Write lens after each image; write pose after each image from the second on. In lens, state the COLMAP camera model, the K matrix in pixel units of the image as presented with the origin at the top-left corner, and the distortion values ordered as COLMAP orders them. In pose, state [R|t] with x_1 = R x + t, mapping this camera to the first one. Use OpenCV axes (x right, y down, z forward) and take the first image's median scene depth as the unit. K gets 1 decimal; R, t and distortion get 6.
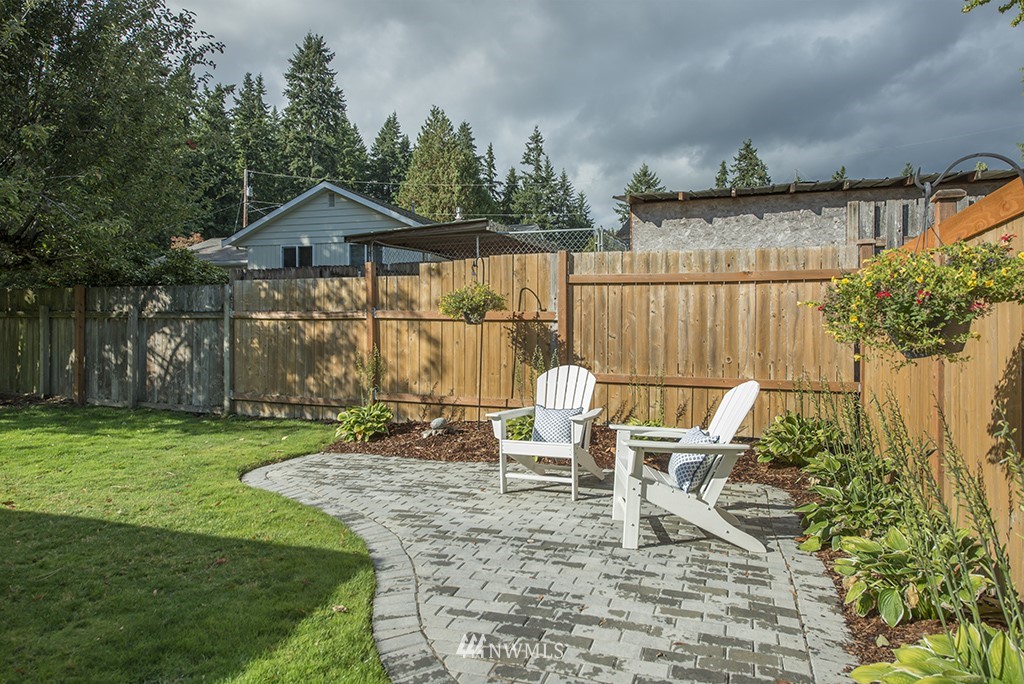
lens RADIAL K [[676.1, 0, 496.5], [0, 676.1, 348.1], [0, 0, 1]] dist [0.006122, 0.003021]
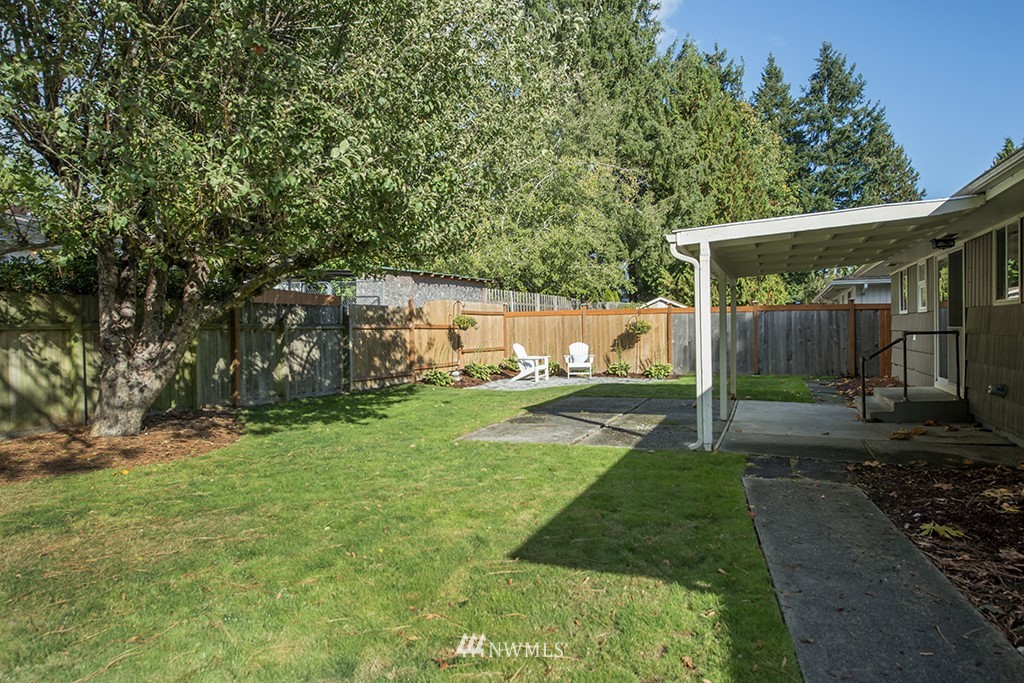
lens RADIAL K [[672.8, 0, 509.2], [0, 672.8, 333.0], [0, 0, 1]] dist [0.008700, -0.002862]
pose [[0.043919, -0.018841, 0.998857, -2.036647], [0.029682, 0.999405, 0.017547, -0.052745], [-0.998594, 0.028877, 0.044452, 0.614688]]
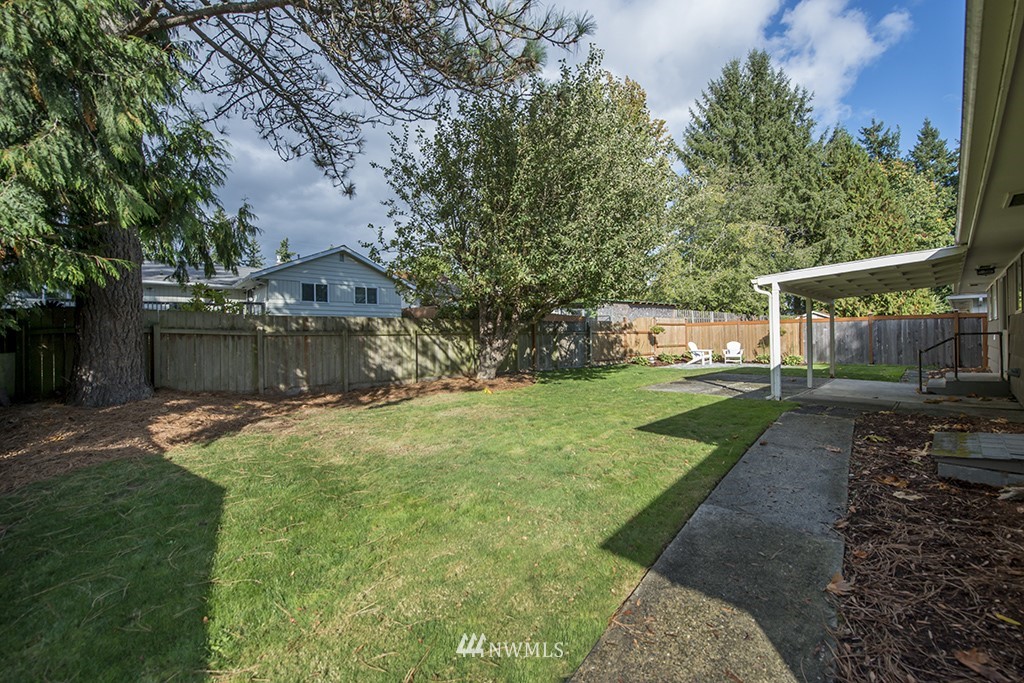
lens RADIAL K [[407.2, 0, 513.2], [0, 407.2, 336.9], [0, 0, 1]] dist [-0.016098, -0.000622]
pose [[0.476327, -0.018227, 0.879079, -2.254184], [0.035678, 0.999362, 0.001390, -0.046149], [-0.878544, 0.030702, 0.476674, 0.487850]]
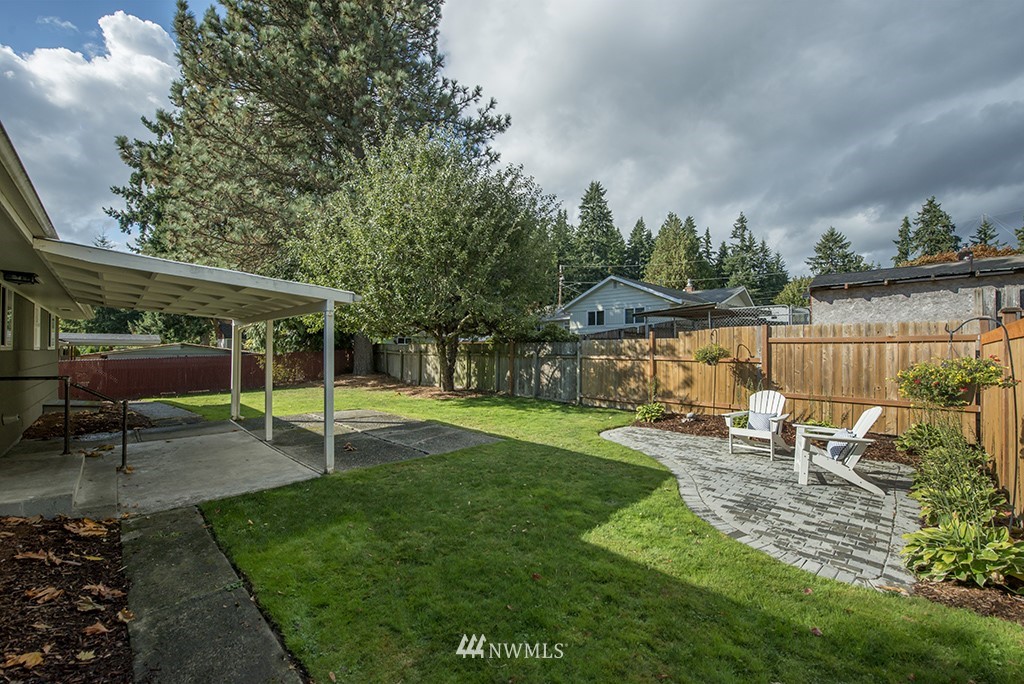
lens RADIAL K [[407.2, 0, 511.3], [0, 407.2, 354.5], [0, 0, 1]] dist [-0.016098, -0.000622]
pose [[0.896254, -0.003064, -0.443530, -0.026322], [-0.003625, 0.999892, -0.014232, -0.039281], [0.443526, 0.014363, 0.896147, -0.240926]]
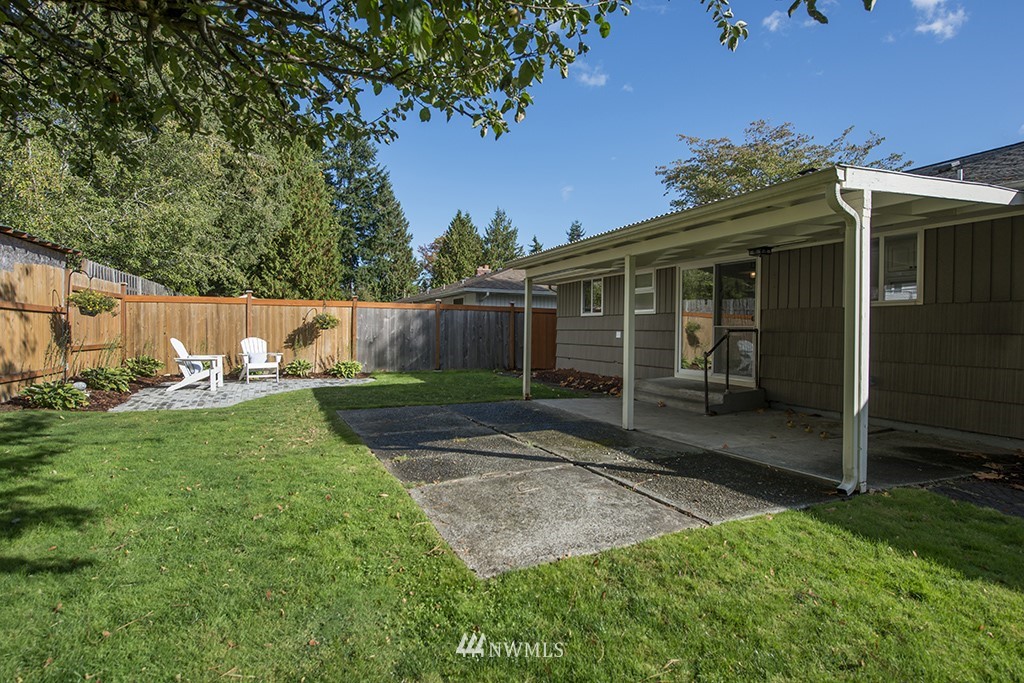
lens RADIAL K [[515.4, 0, 512.8], [0, 515.4, 331.2], [0, 0, 1]] dist [-0.015299, -0.000303]
pose [[-0.696520, -0.022201, 0.717193, -1.271406], [-0.008432, 0.999705, 0.022758, -0.029433], [-0.717487, 0.009804, -0.696503, 0.939065]]
